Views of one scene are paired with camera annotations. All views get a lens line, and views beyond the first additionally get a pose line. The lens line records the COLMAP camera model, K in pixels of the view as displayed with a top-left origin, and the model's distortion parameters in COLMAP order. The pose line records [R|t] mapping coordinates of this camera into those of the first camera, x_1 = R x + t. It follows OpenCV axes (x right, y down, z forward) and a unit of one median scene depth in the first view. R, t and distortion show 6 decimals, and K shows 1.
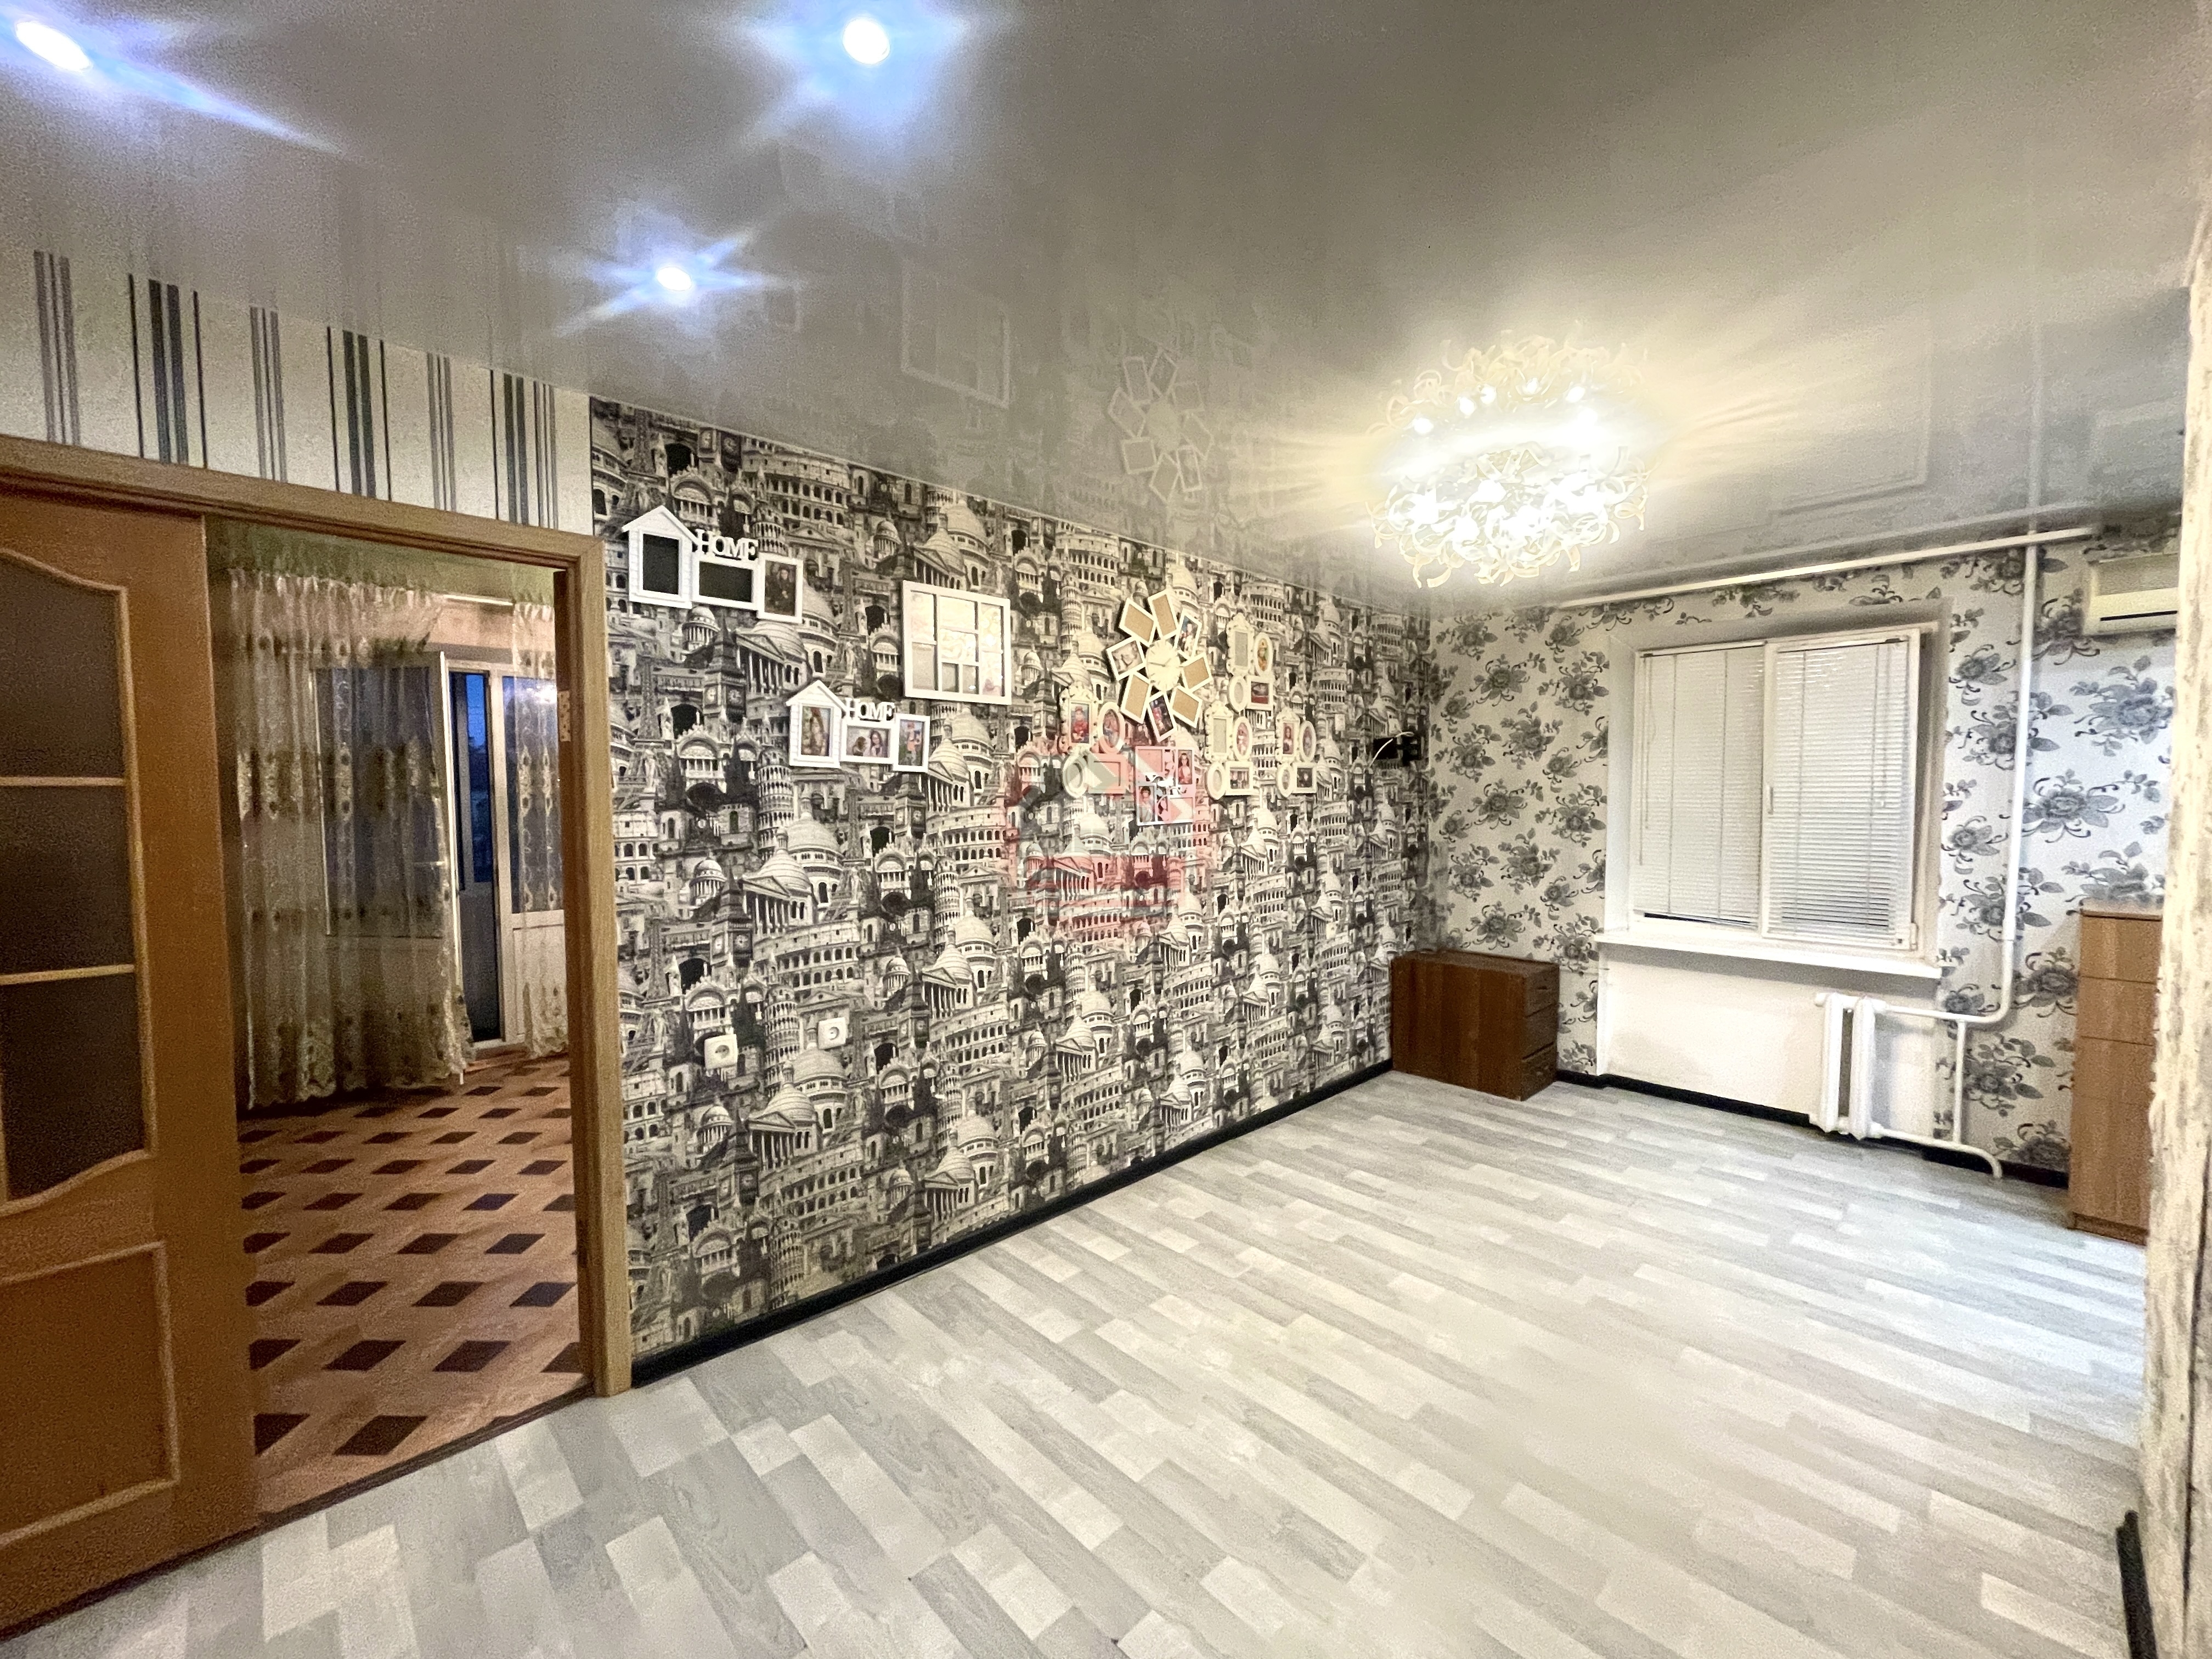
lens RADIAL K [[888.6, 0, 1098.1], [0, 888.6, 835.5], [0, 0, 1]] dist [-0.002083, 0.000087]
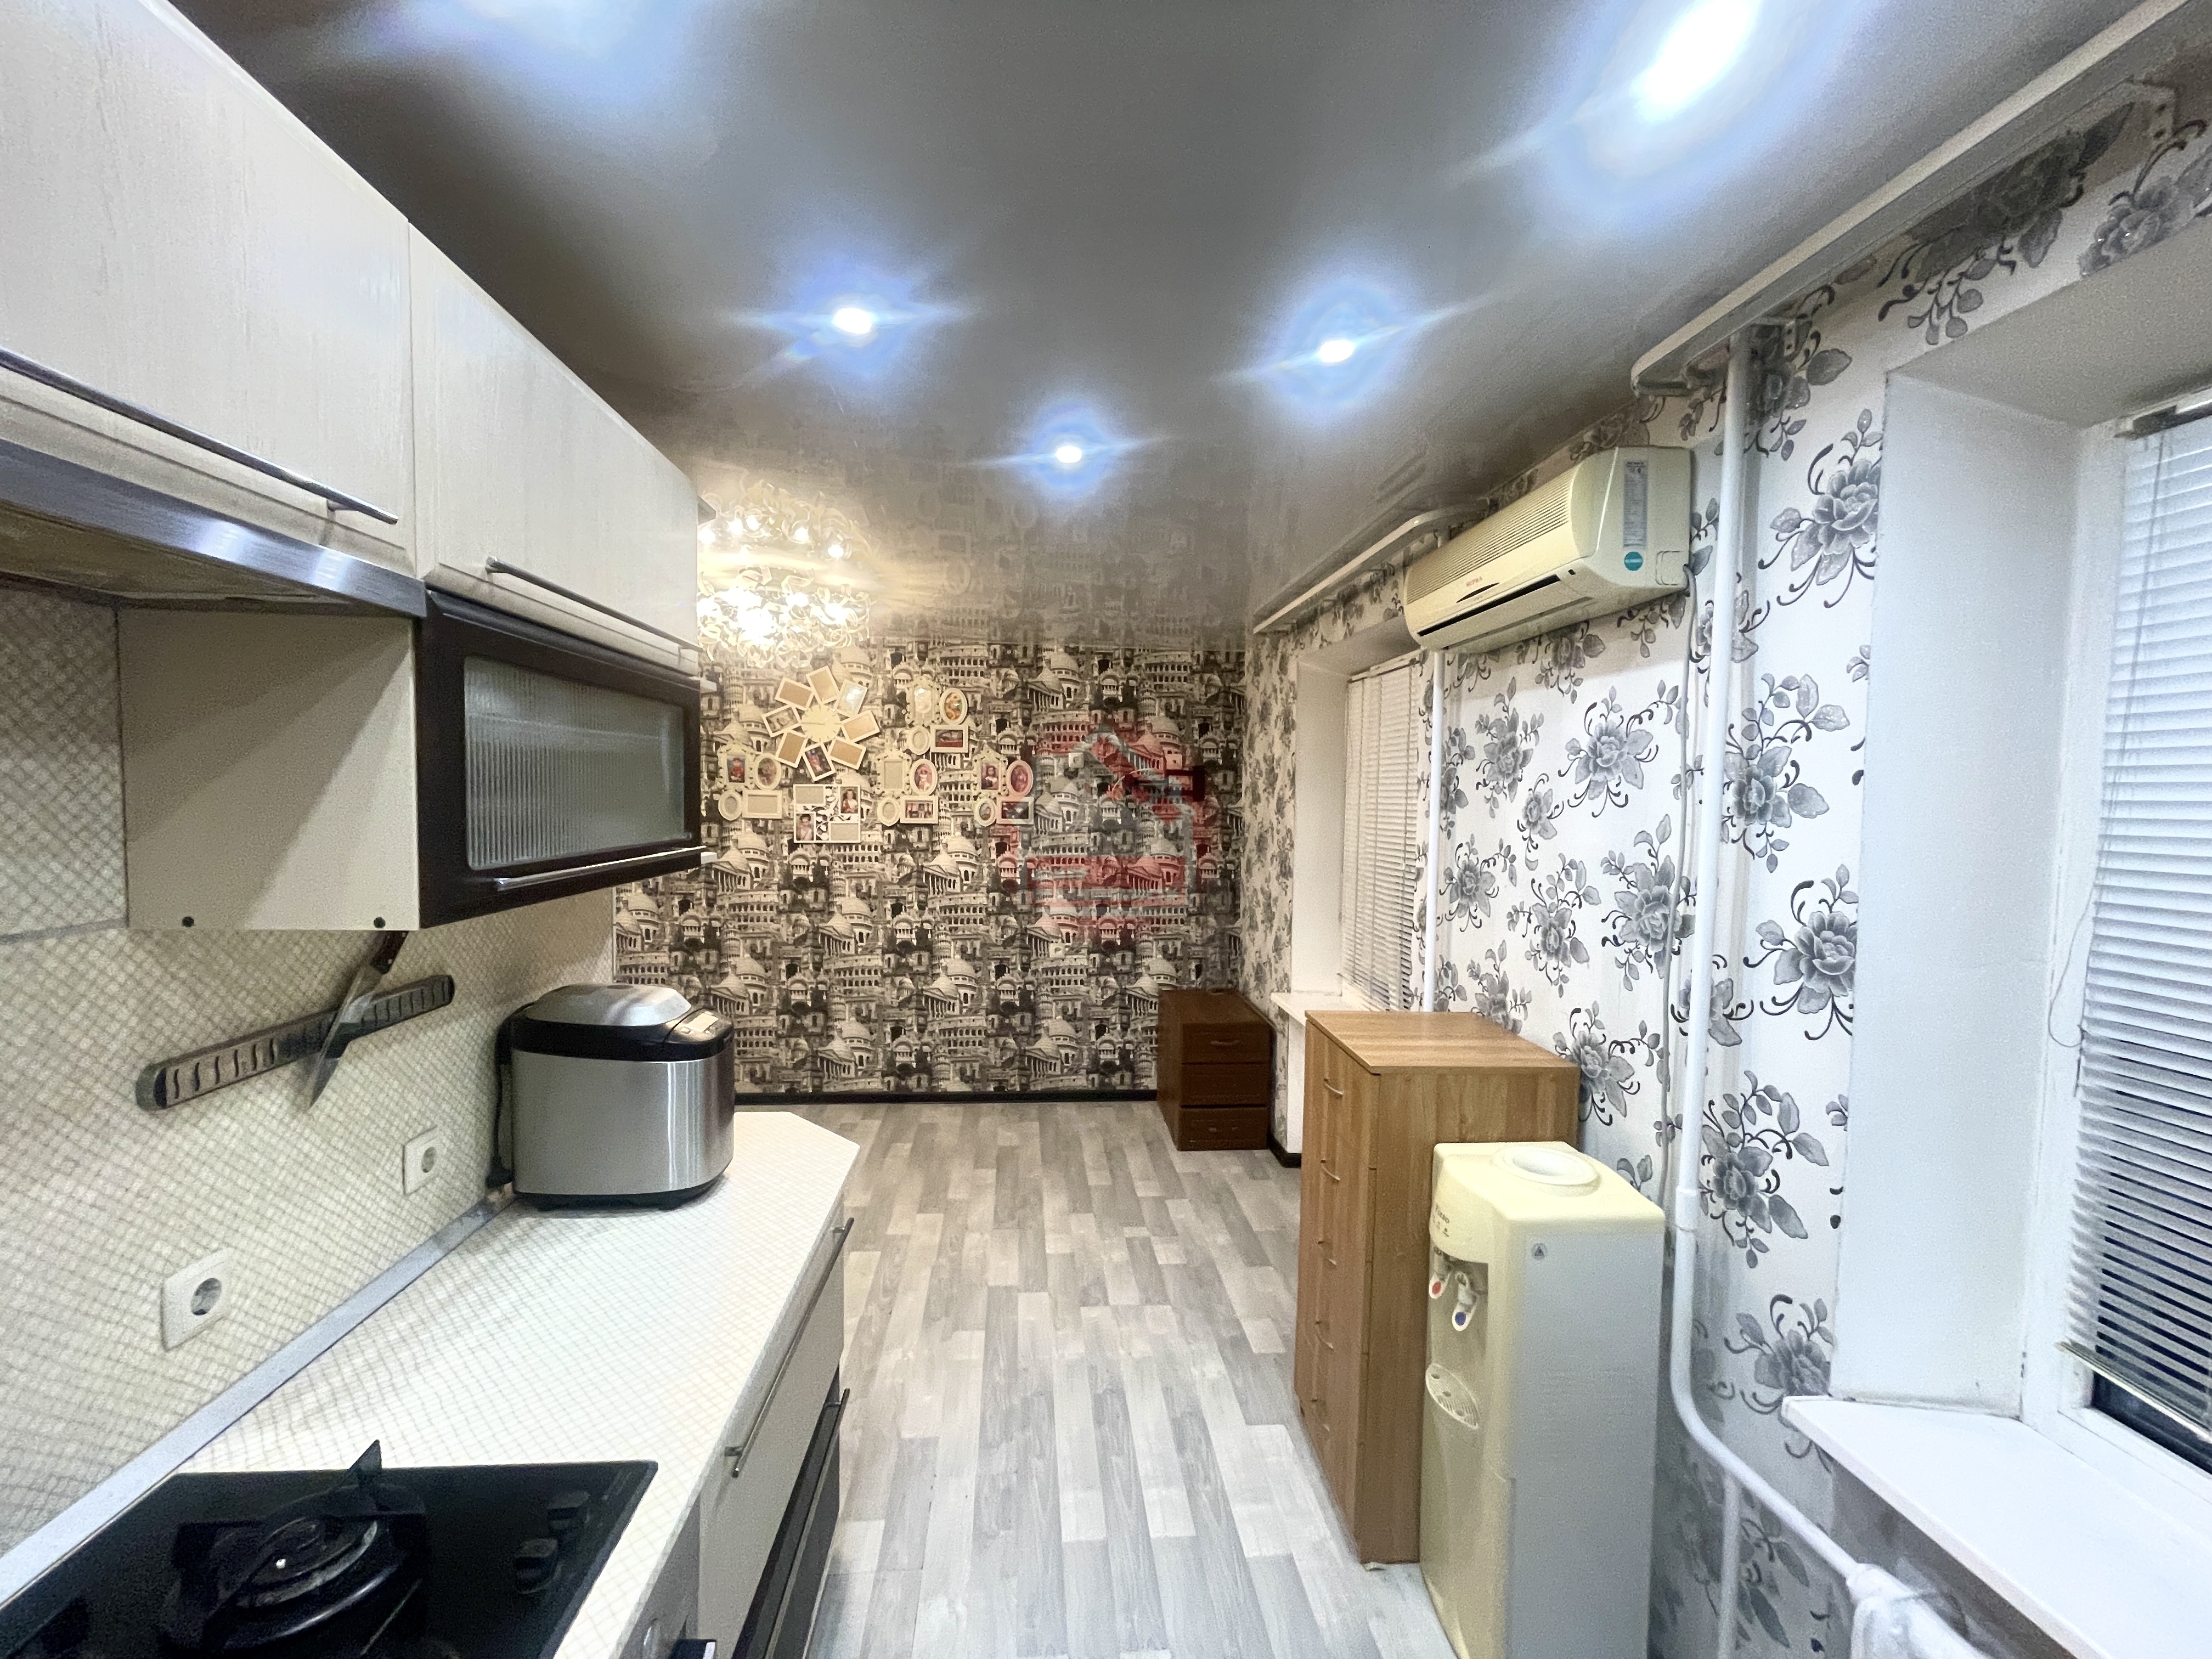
lens RADIAL K [[888.6, 0, 1111.7], [0, 888.6, 835.1], [0, 0, 1]] dist [-0.002083, 0.000087]
pose [[0.787635, 0.048857, -0.614203, 1.236586], [-0.056478, 0.998379, 0.006990, -0.058469], [0.613549, 0.029184, 0.789117, 0.222073]]
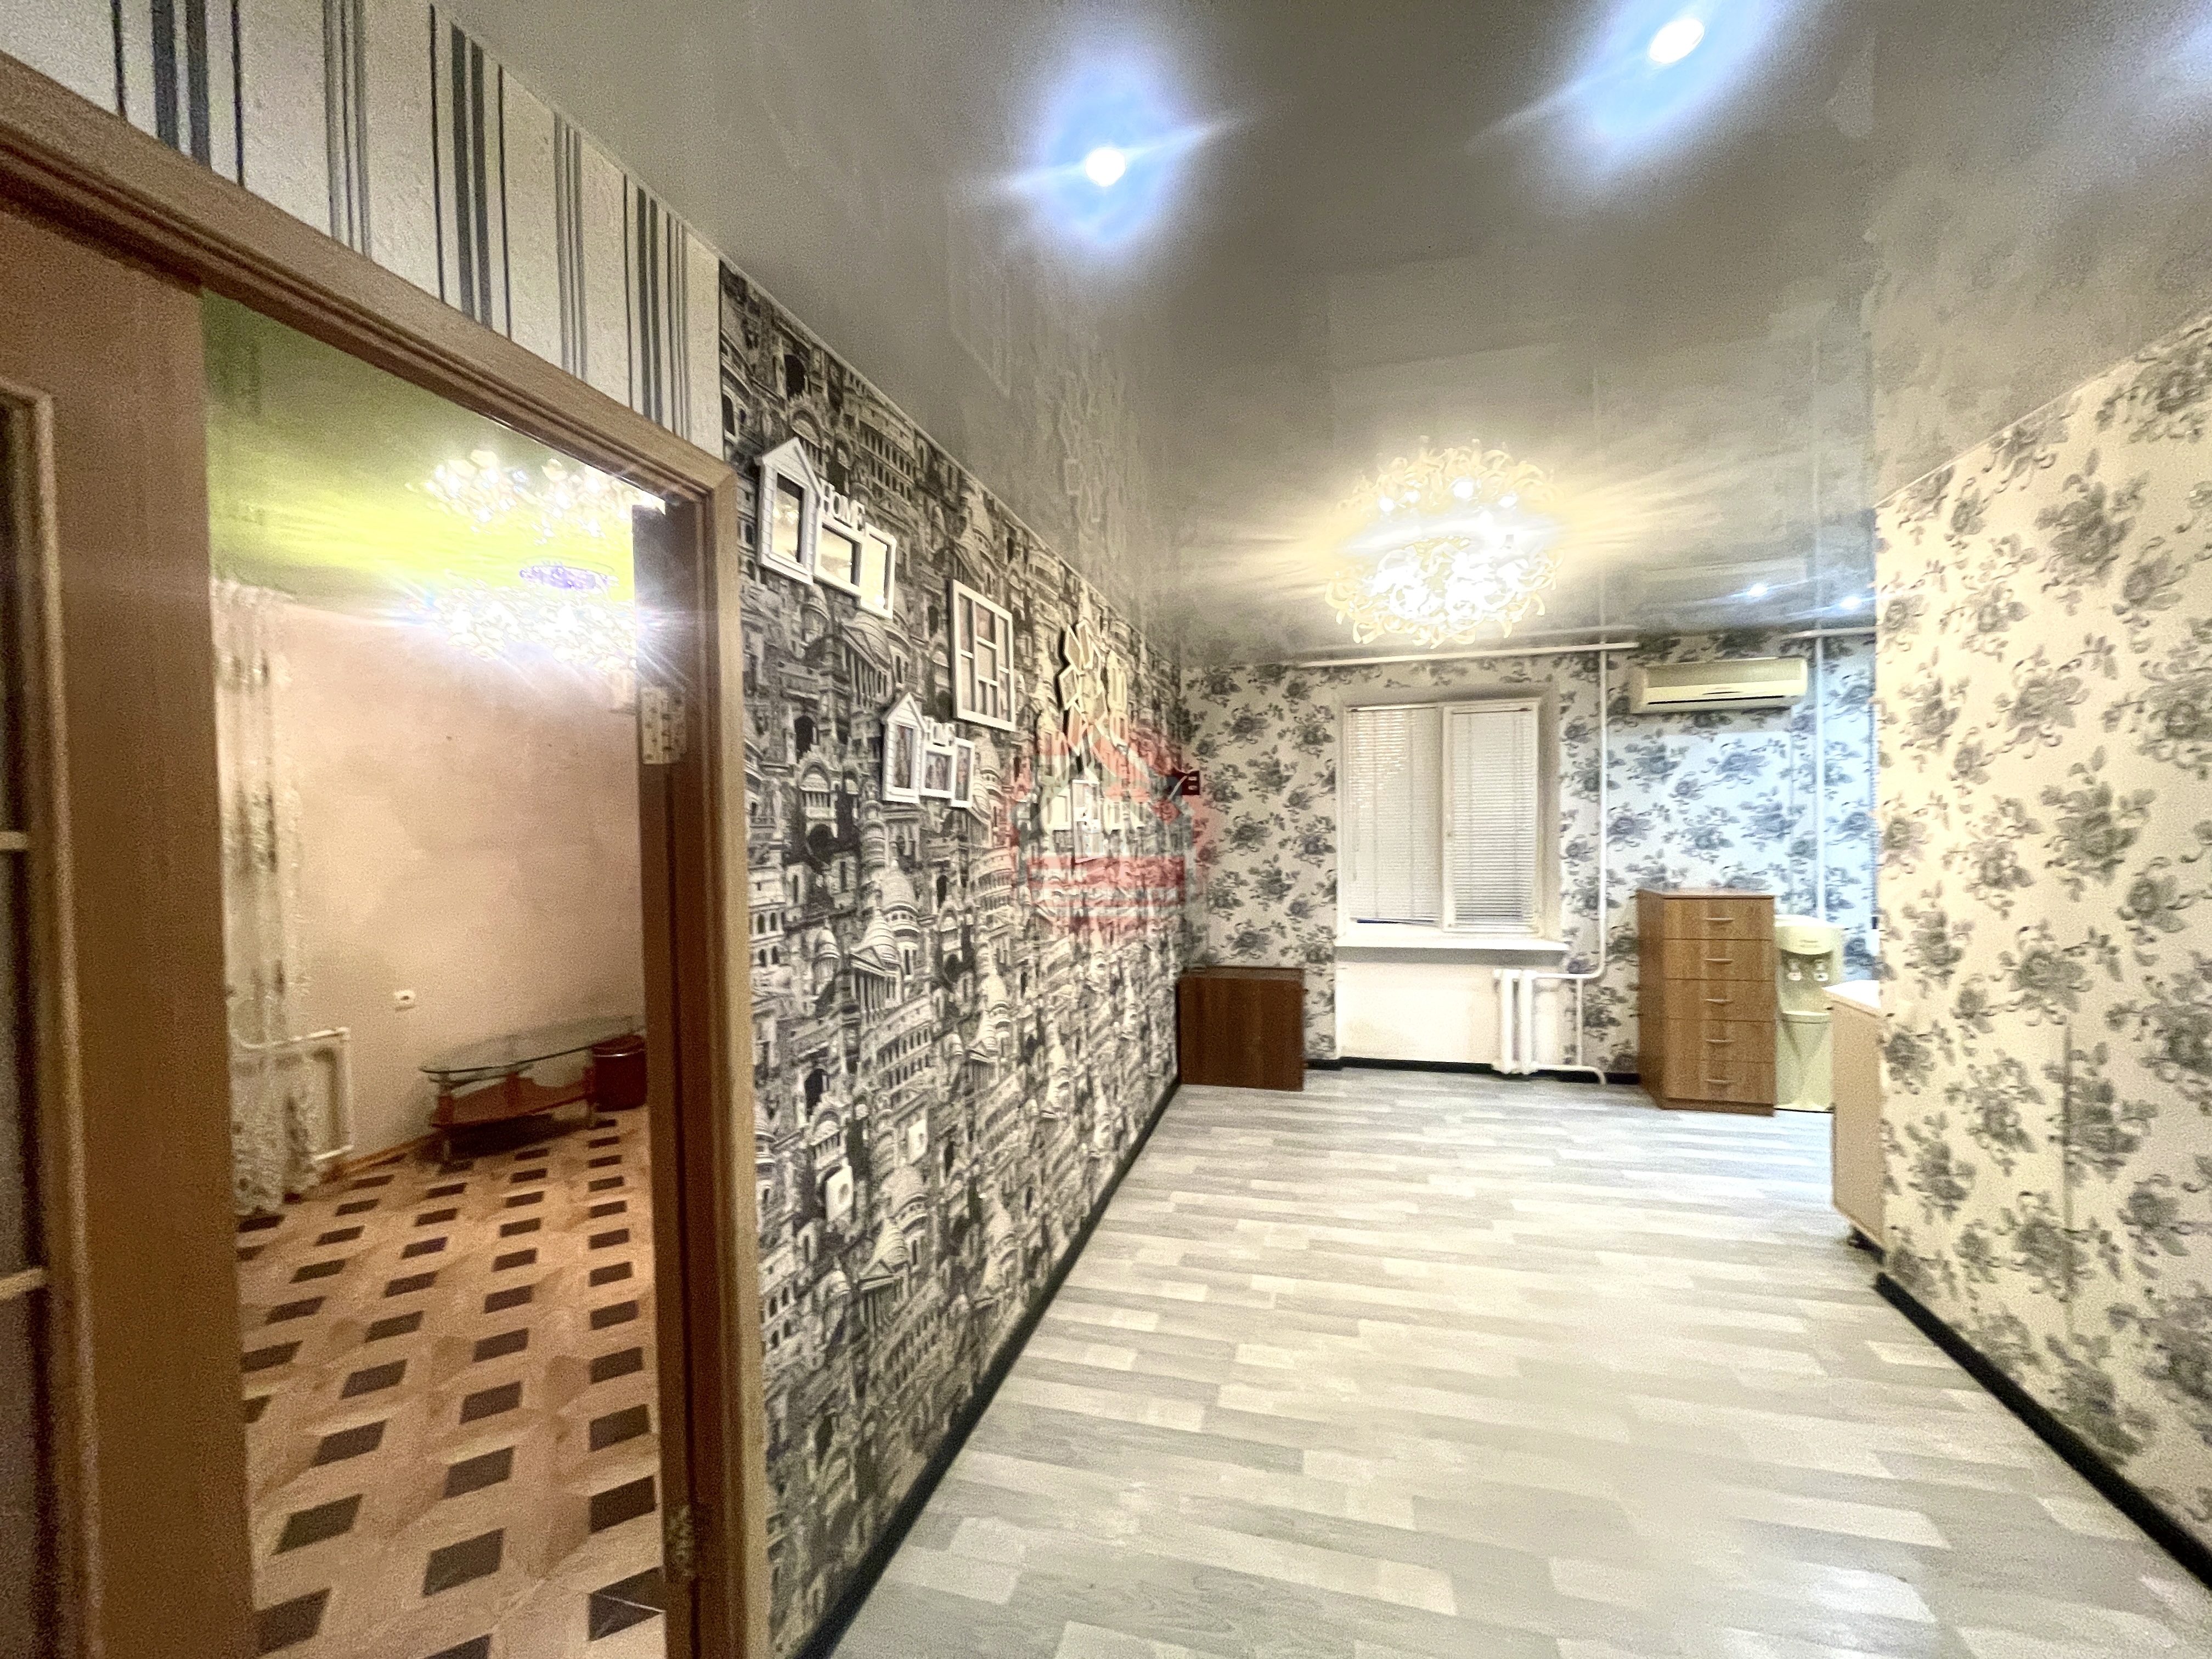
lens RADIAL K [[888.6, 0, 1097.1], [0, 888.6, 835.9], [0, 0, 1]] dist [-0.002083, 0.000087]
pose [[0.853340, -0.022023, 0.520889, -0.420823], [0.041990, 0.998765, -0.026564, -0.014101], [-0.519661, 0.044540, 0.853211, 0.176265]]
